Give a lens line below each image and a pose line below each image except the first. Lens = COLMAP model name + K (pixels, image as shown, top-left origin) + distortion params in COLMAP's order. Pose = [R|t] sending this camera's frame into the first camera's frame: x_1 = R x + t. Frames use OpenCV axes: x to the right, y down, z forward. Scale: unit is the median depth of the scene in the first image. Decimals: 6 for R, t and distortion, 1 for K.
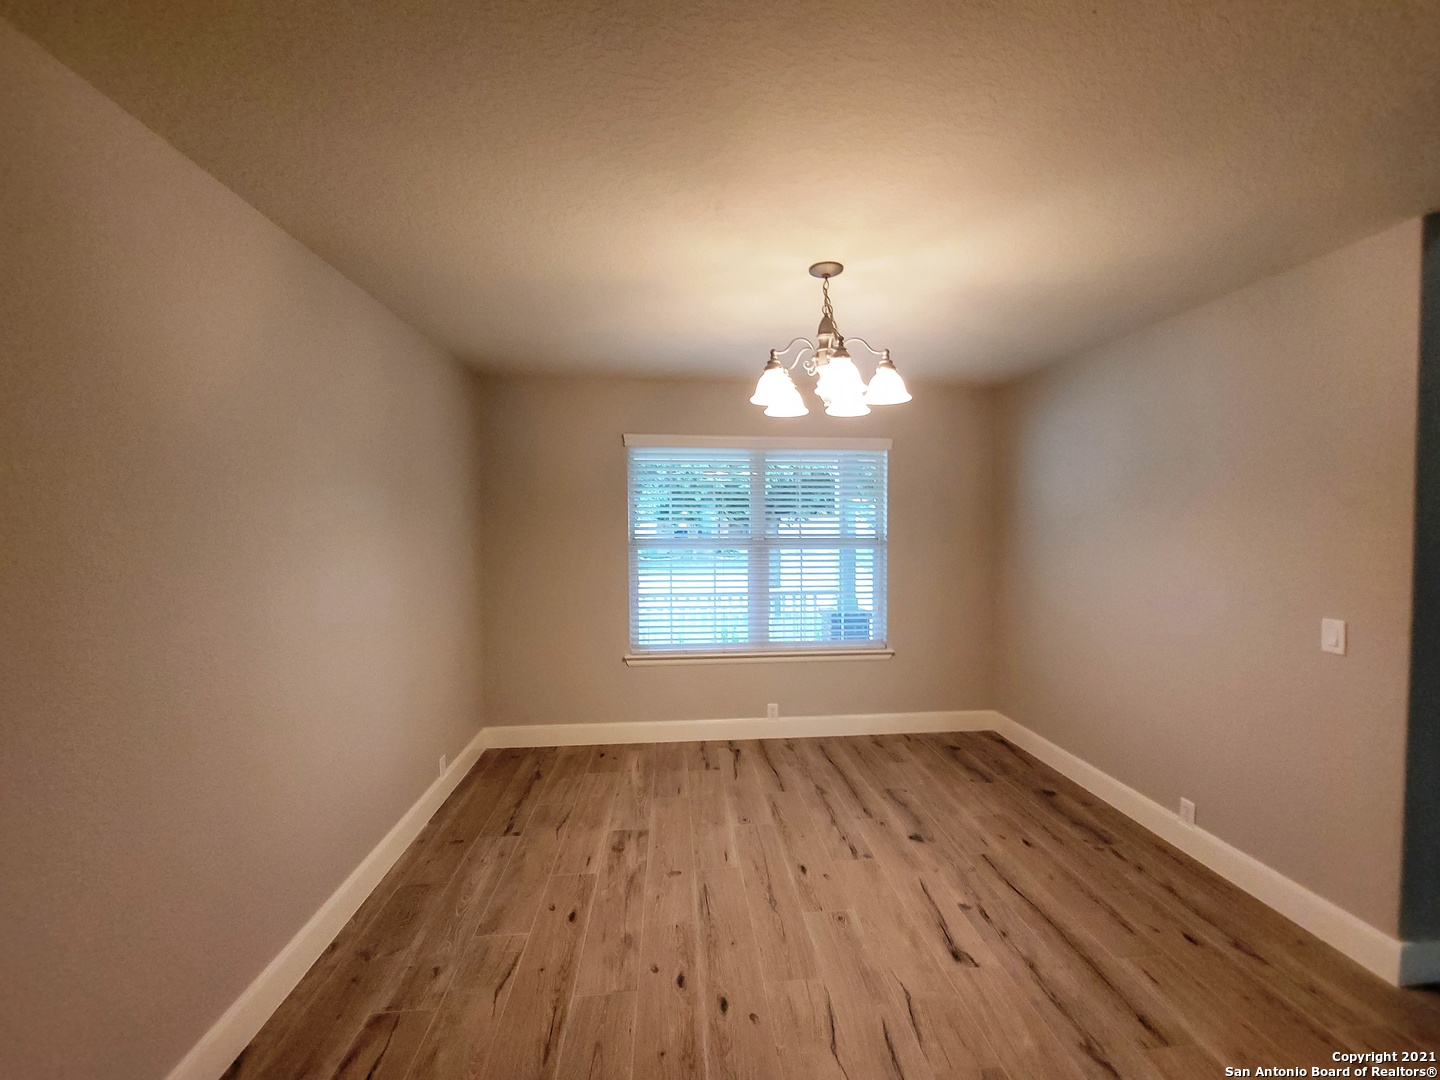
lens RADIAL K [[587.8, 0, 727.0], [0, 587.8, 537.3], [0, 0, 1]] dist [0.003546, -0.003899]
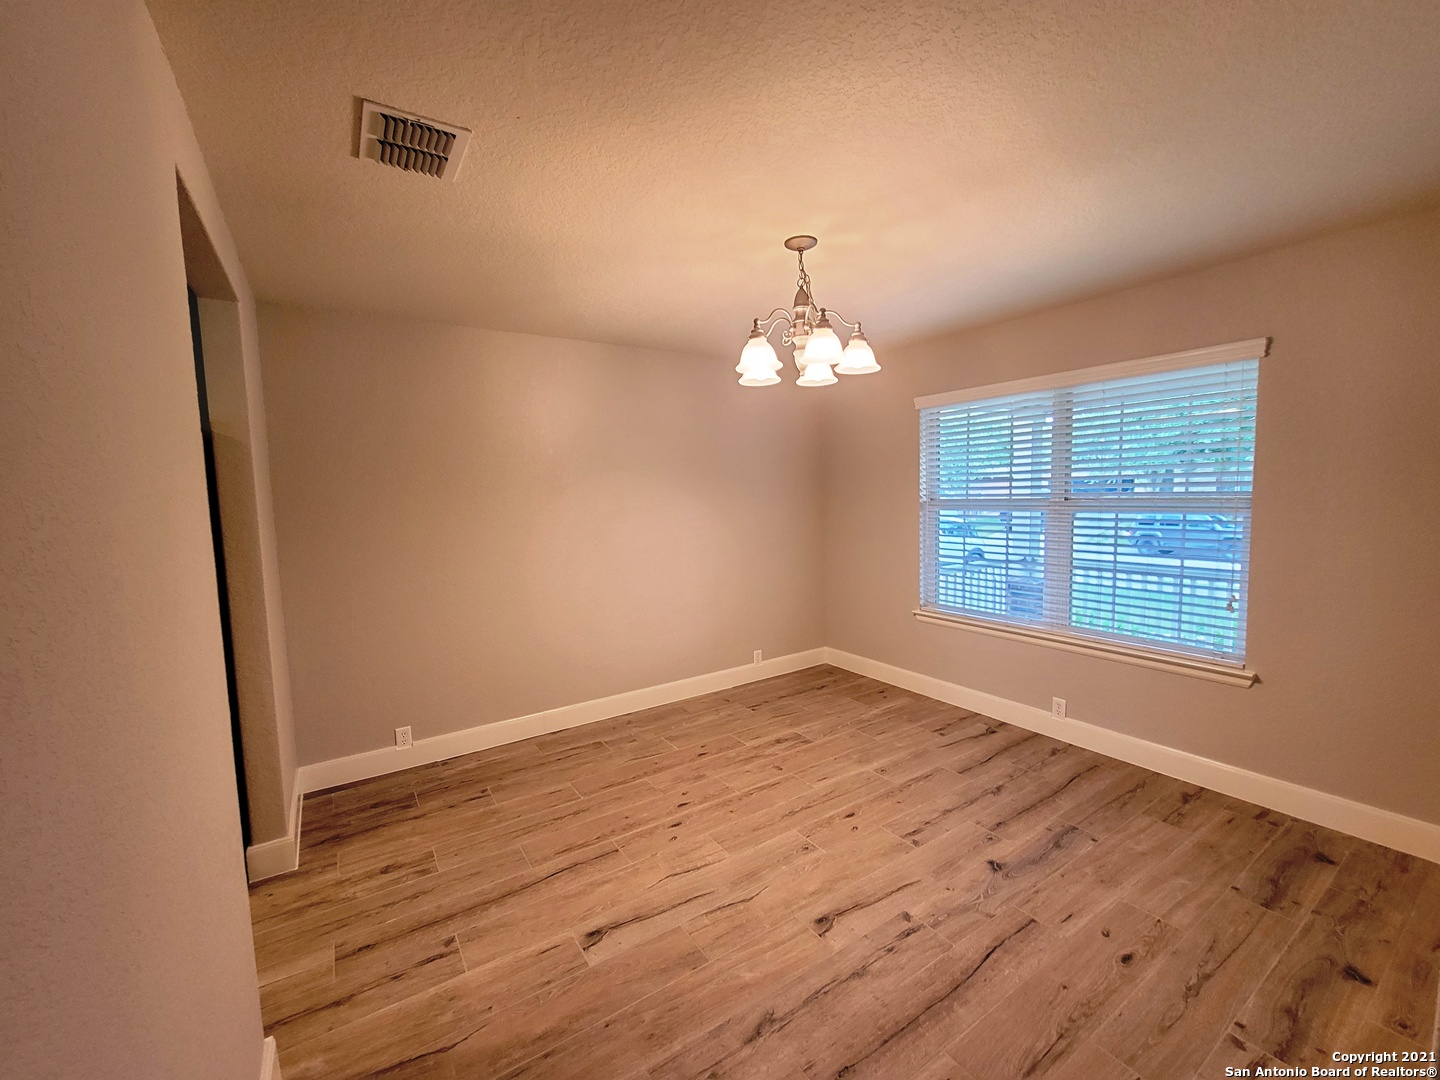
lens RADIAL K [[587.8, 0, 724.2], [0, 587.8, 543.5], [0, 0, 1]] dist [0.003546, -0.003899]
pose [[0.479167, 0.070849, -0.874859, 0.751272], [-0.000834, 0.996773, 0.080265, -0.001066], [0.877723, -0.037731, 0.477680, 0.268097]]
